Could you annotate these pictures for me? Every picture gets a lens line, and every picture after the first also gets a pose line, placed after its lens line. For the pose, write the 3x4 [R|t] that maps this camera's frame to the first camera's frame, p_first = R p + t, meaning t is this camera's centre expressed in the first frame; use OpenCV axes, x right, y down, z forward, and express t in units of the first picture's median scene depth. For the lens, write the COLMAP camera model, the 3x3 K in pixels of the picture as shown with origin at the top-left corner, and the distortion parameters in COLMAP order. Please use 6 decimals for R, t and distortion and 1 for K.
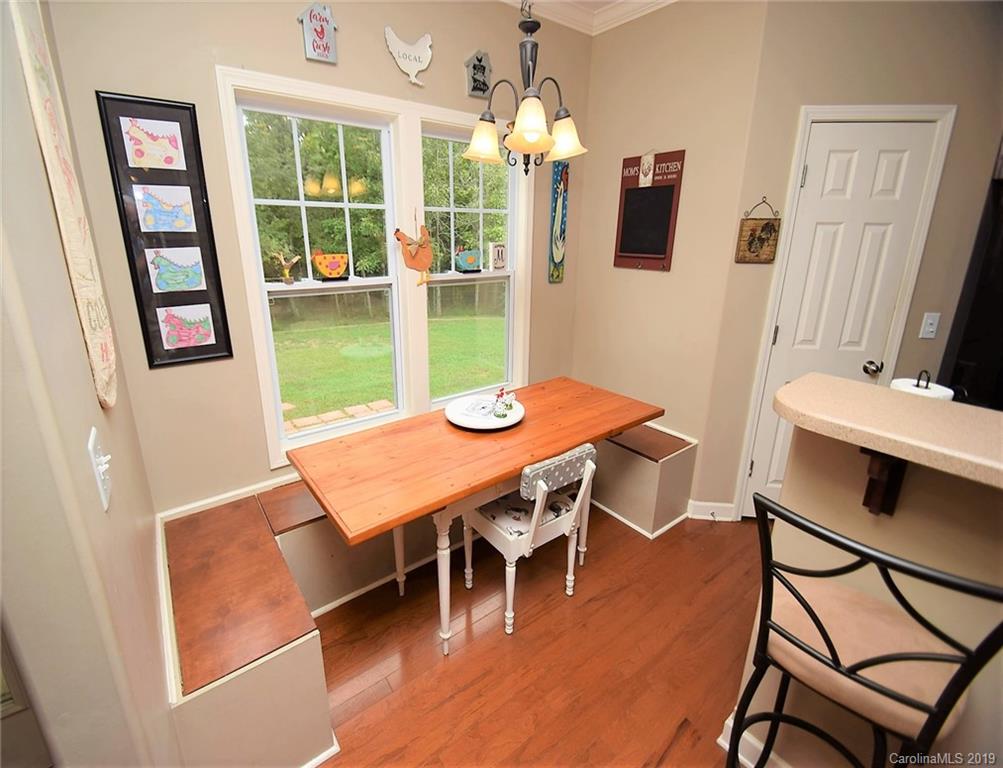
lens RADIAL K [[469.9, 0, 501.5], [0, 469.9, 384.0], [0, 0, 1]] dist [0.001519, 0.000036]
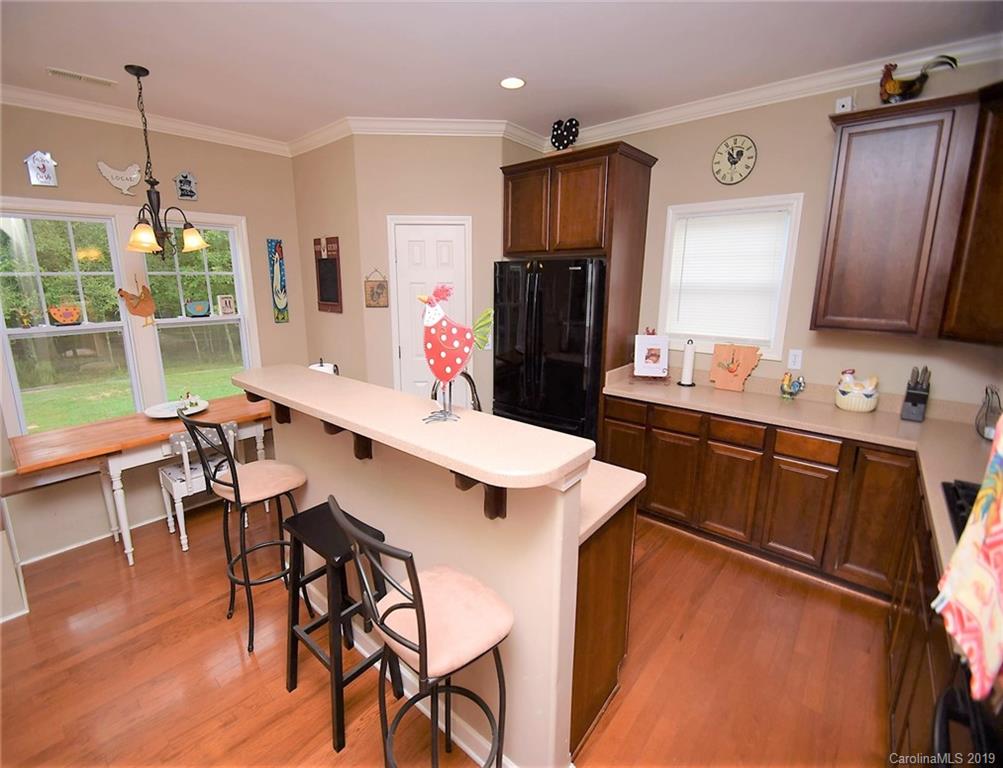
lens RADIAL K [[450.4, 0, 501.5], [0, 450.4, 384.0], [0, 0, 1]] dist [0.001801, -0.014991]
pose [[0.972058, -0.054332, 0.228366, 0.537704], [0.072103, 0.994923, -0.070206, 0.128353], [-0.223392, 0.084710, 0.971041, -0.516935]]
